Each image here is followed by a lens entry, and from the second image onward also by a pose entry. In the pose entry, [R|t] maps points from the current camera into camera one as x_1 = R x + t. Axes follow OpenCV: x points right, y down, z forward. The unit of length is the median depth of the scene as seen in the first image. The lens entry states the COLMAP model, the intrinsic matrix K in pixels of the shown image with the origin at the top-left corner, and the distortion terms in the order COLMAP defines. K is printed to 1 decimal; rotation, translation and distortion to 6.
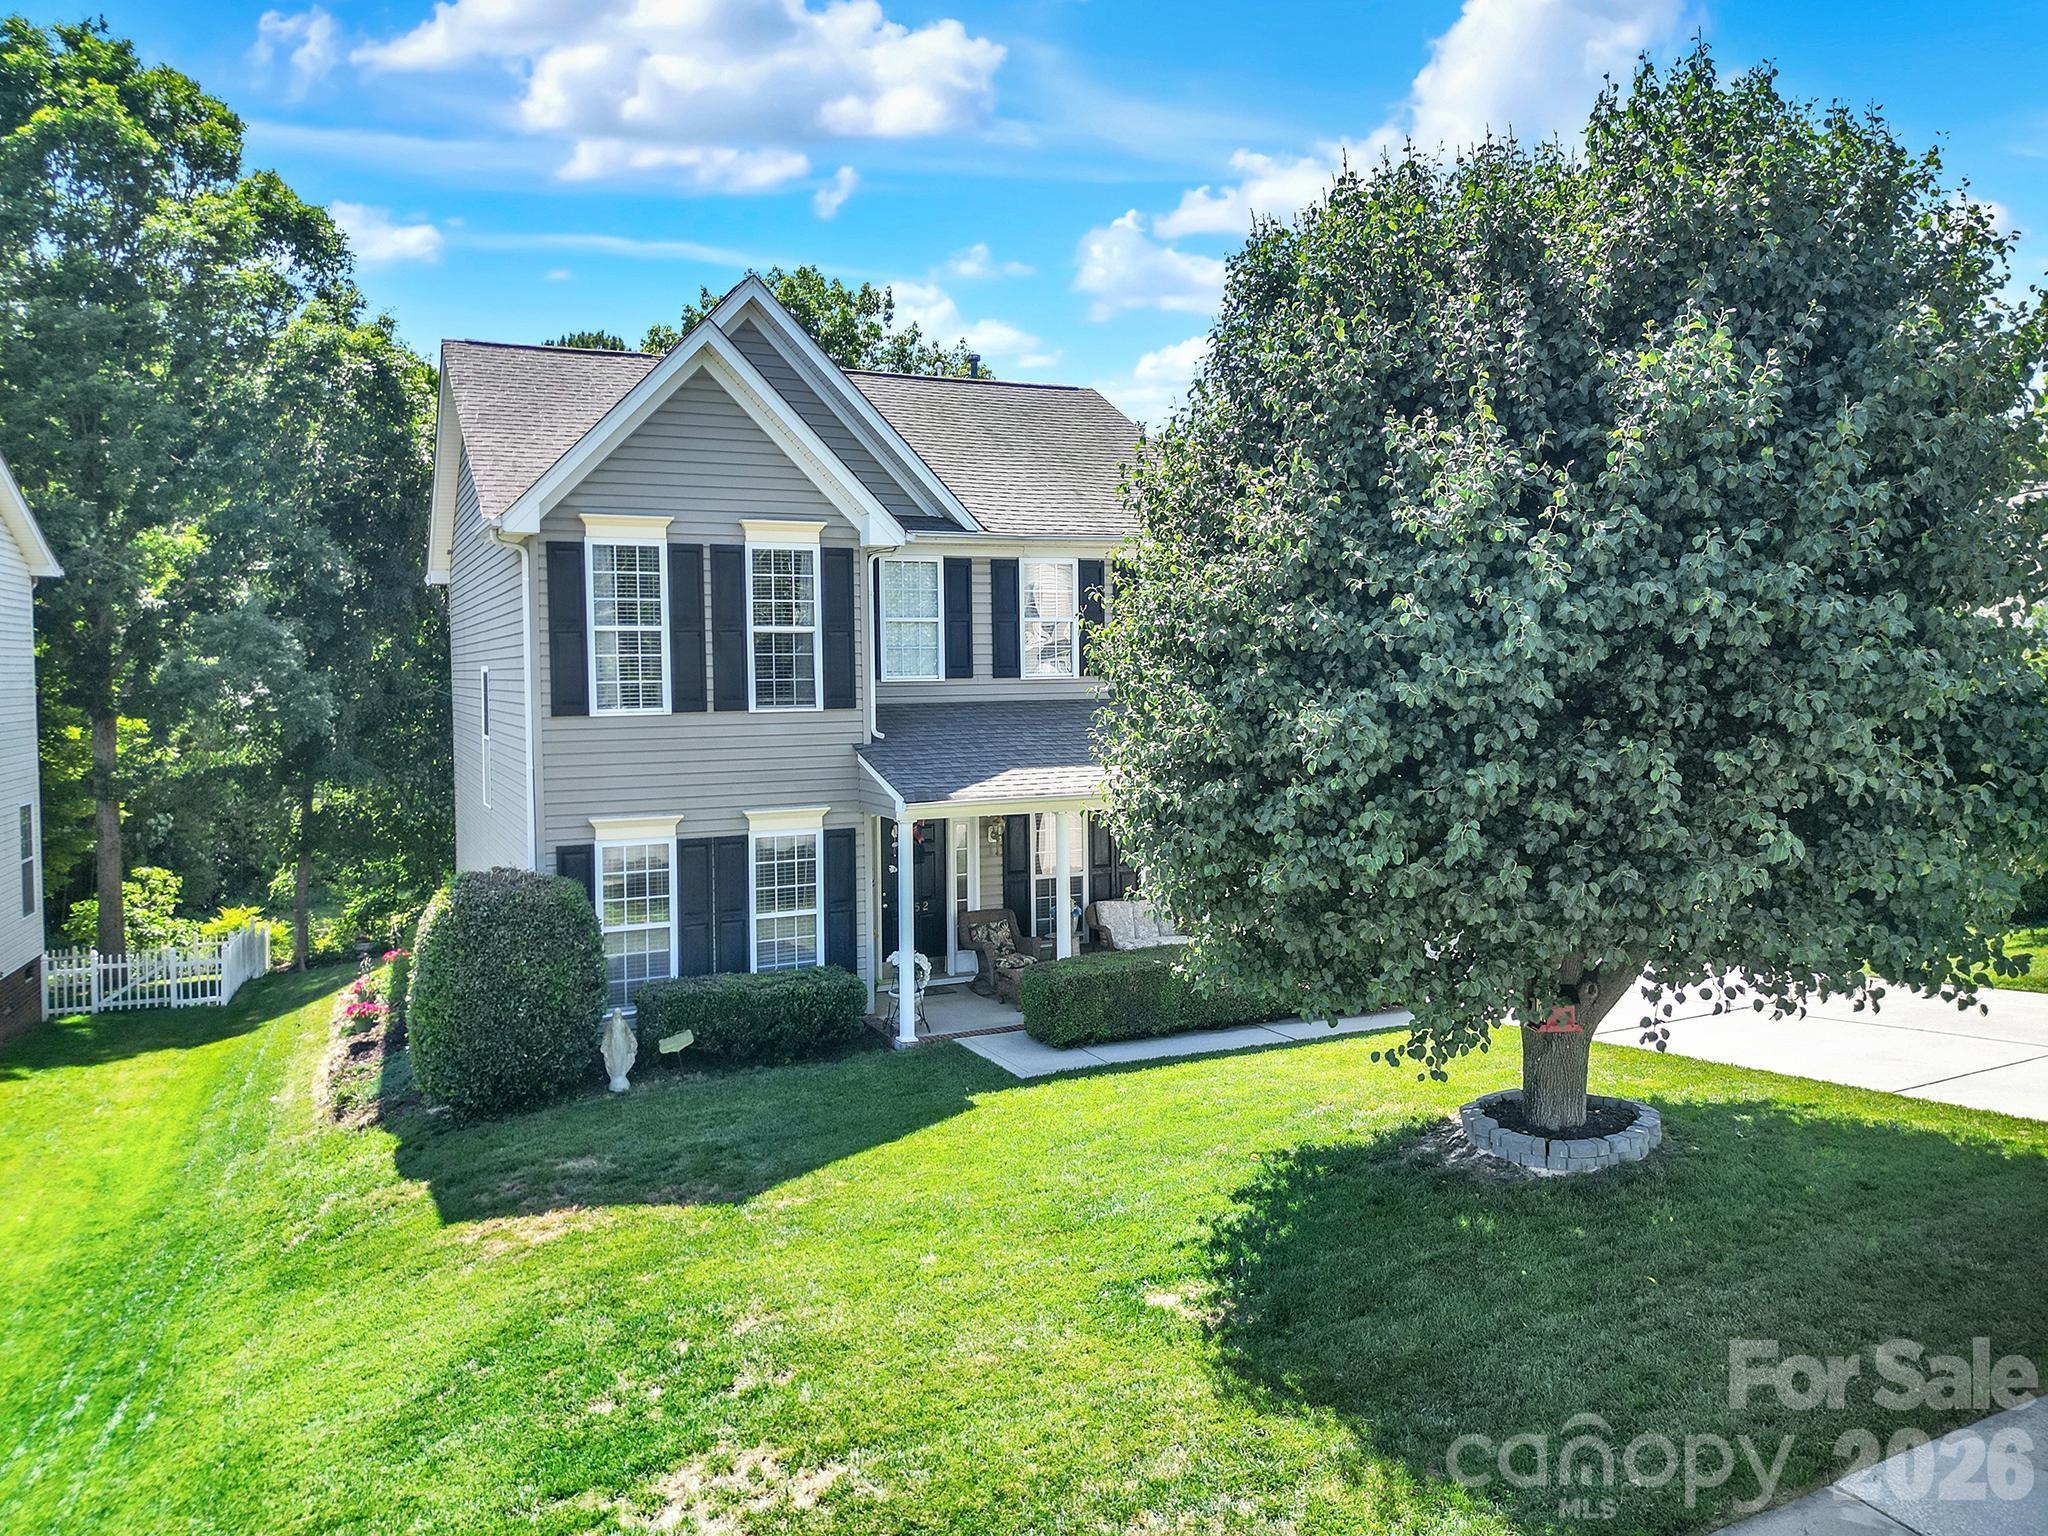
lens RADIAL K [[1471.0, 0, 1015.0], [0, 1471.0, 722.6], [0, 0, 1]] dist [0.072765, -0.082441]
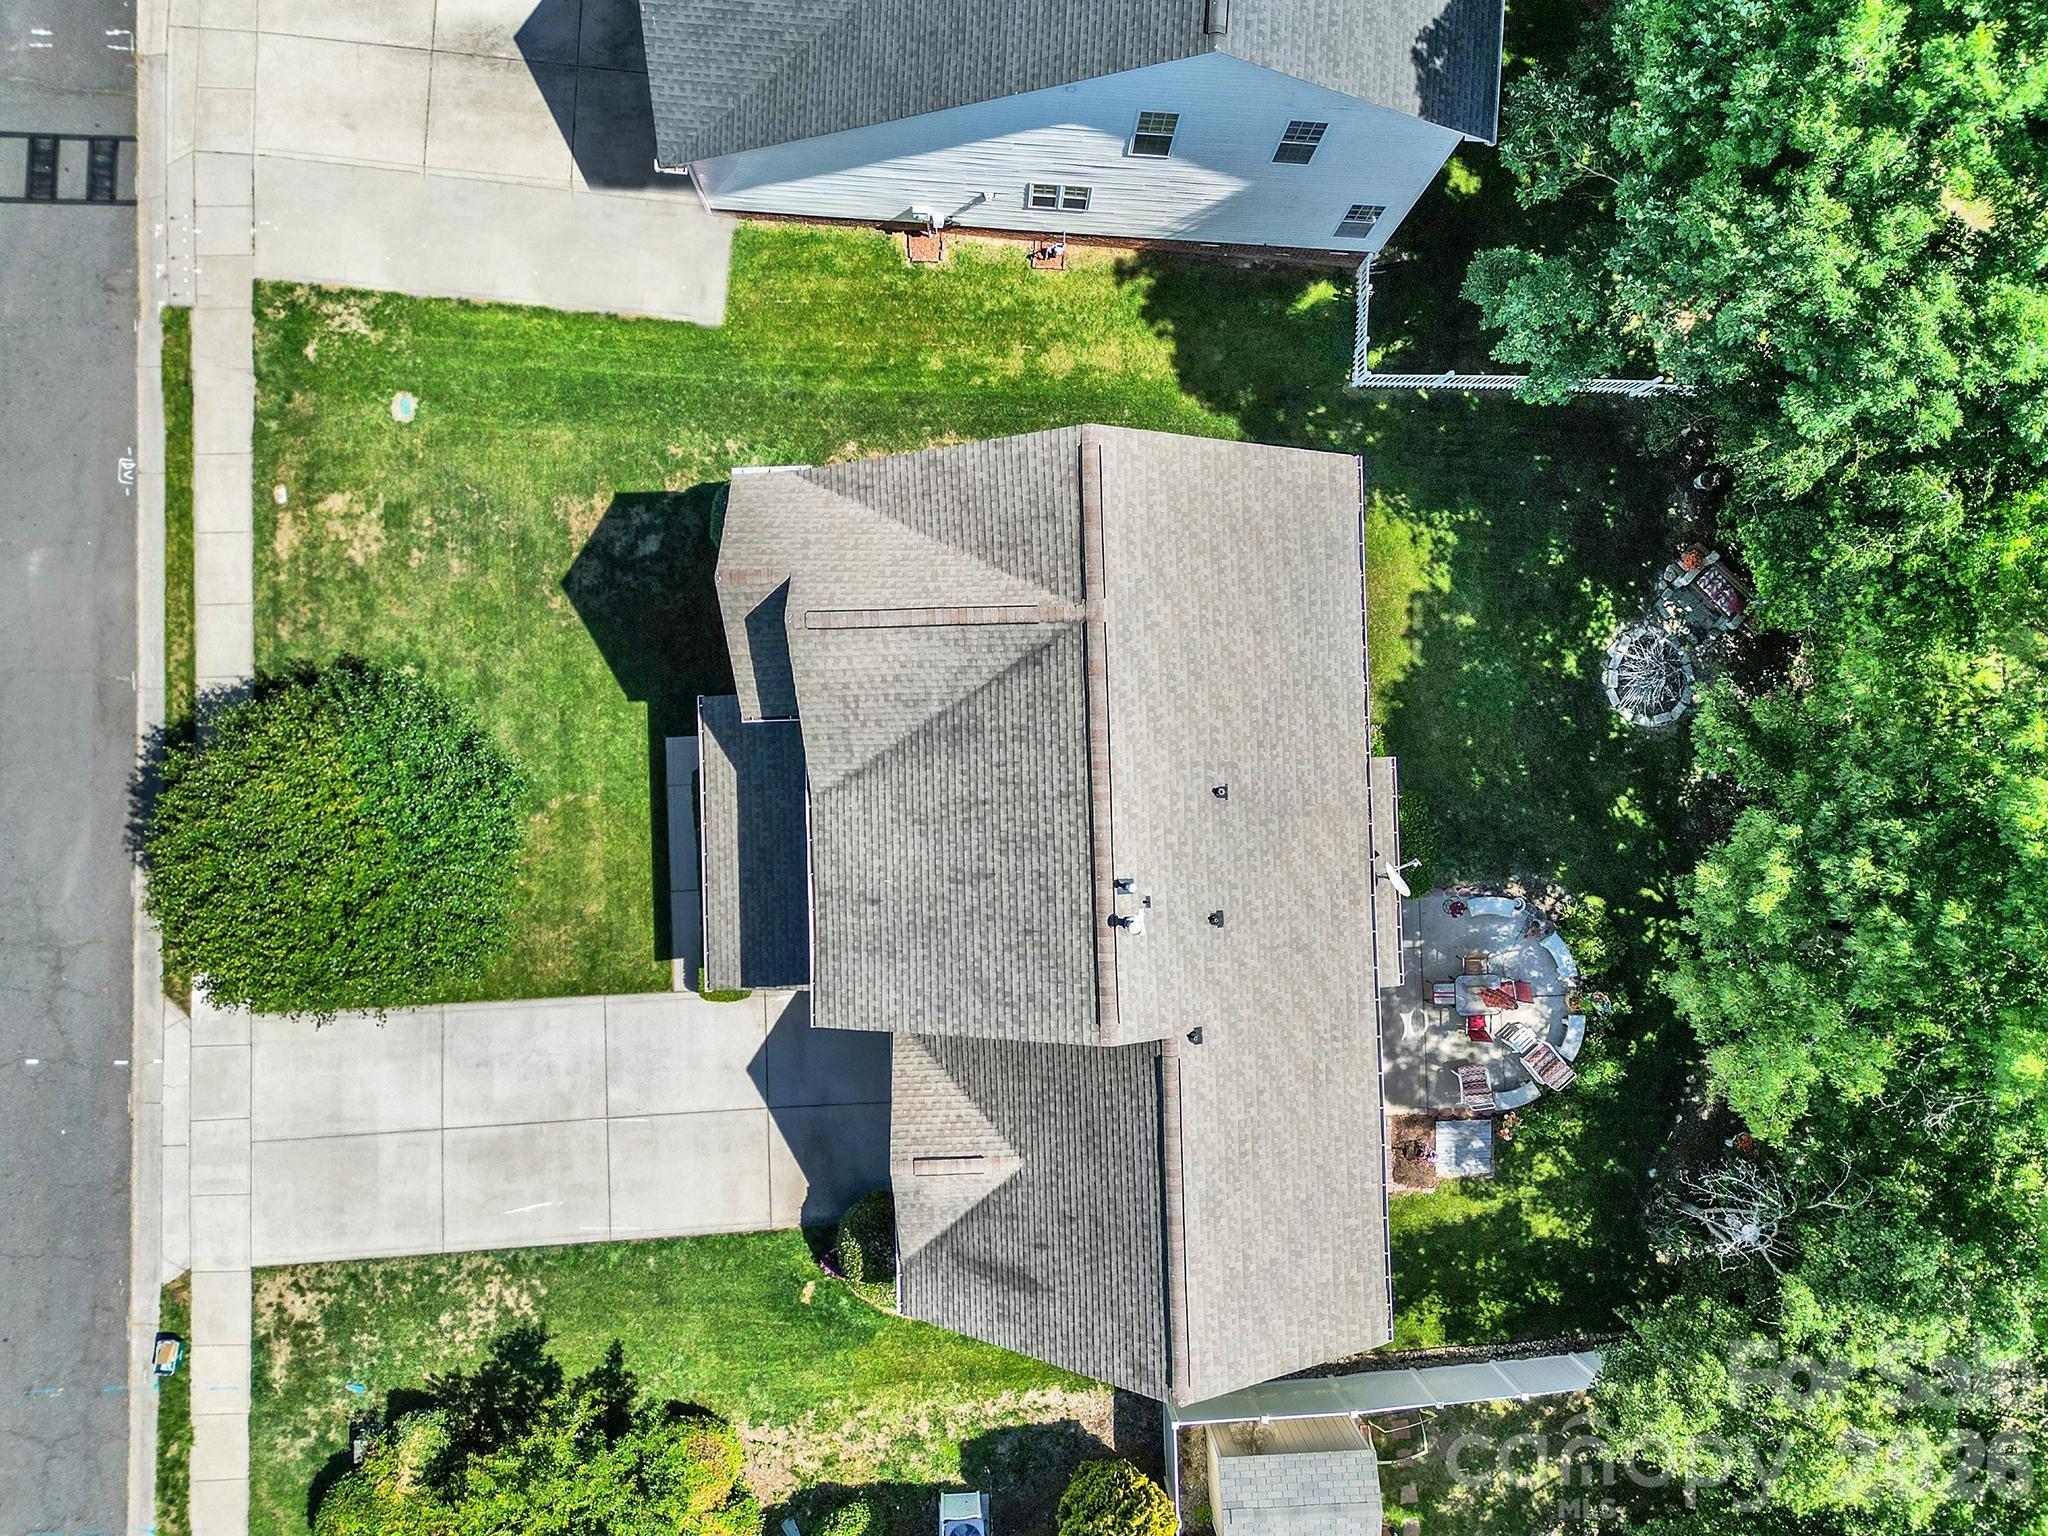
lens RADIAL K [[1459.4, 0, 1024.0], [0, 1459.4, 768.0], [0, 0, 1]] dist [0.078739, -0.081502]
pose [[-0.391374, 0.920231, -0.000924, -0.145544], [-0.045903, -0.018520, 0.998774, -1.807375], [0.919086, 0.390936, 0.049490, 1.277707]]
